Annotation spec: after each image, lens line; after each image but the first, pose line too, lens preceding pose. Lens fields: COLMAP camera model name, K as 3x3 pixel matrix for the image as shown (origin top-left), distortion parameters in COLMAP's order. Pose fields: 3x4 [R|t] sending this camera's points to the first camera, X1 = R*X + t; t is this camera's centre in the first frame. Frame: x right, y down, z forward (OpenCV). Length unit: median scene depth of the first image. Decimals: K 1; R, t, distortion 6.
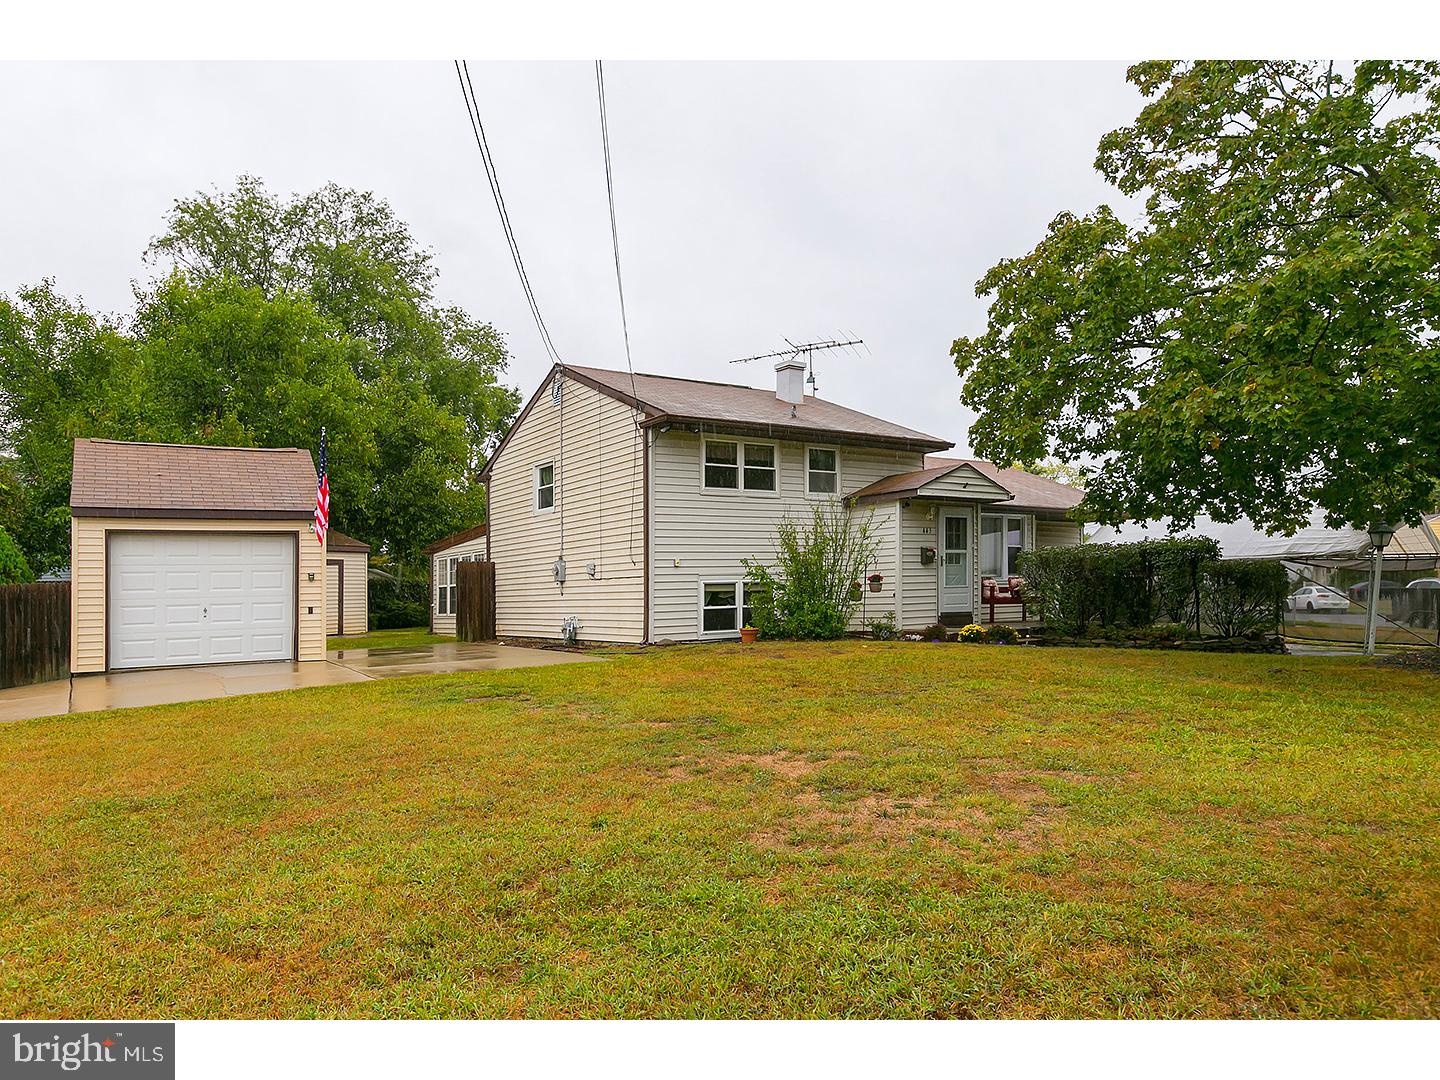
lens RADIAL K [[847.9, 0, 720.0], [0, 847.9, 540.0], [0, 0, 1]] dist [0.000440, 0.000474]
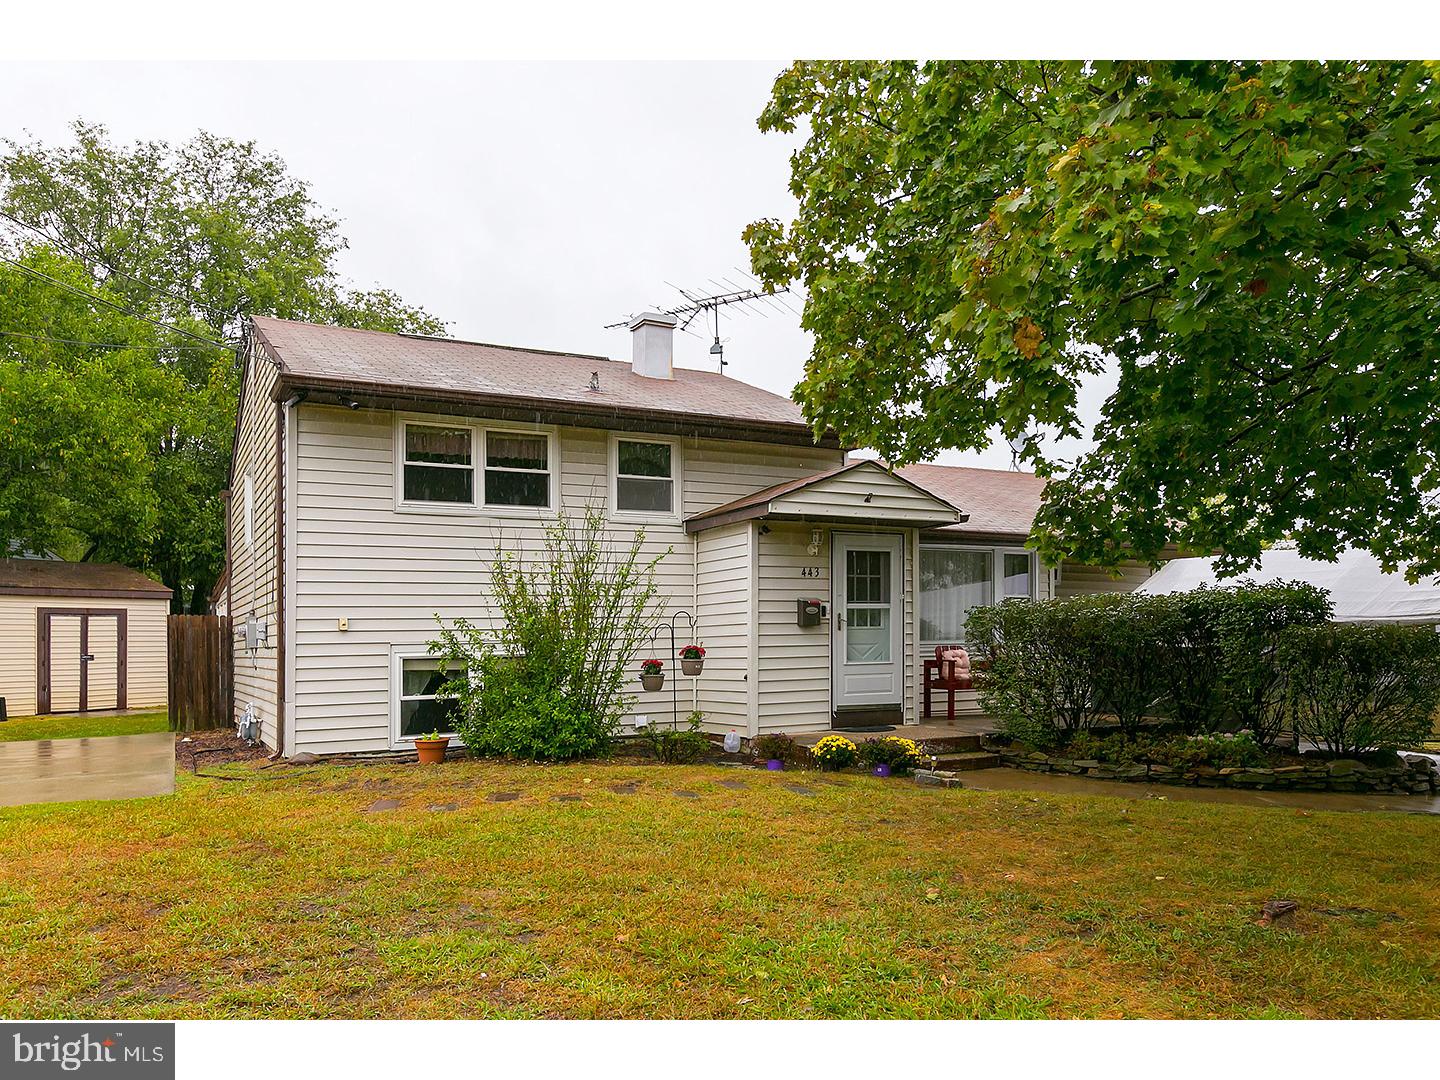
lens RADIAL K [[983.3, 0, 720.3], [0, 983.3, 577.4], [0, 0, 1]] dist [0.005210, -0.001293]
pose [[0.994284, 0.003066, -0.106725, 0.261128], [-0.003537, 0.999985, -0.004231, -0.004189], [0.106710, 0.004584, 0.994280, 0.293636]]
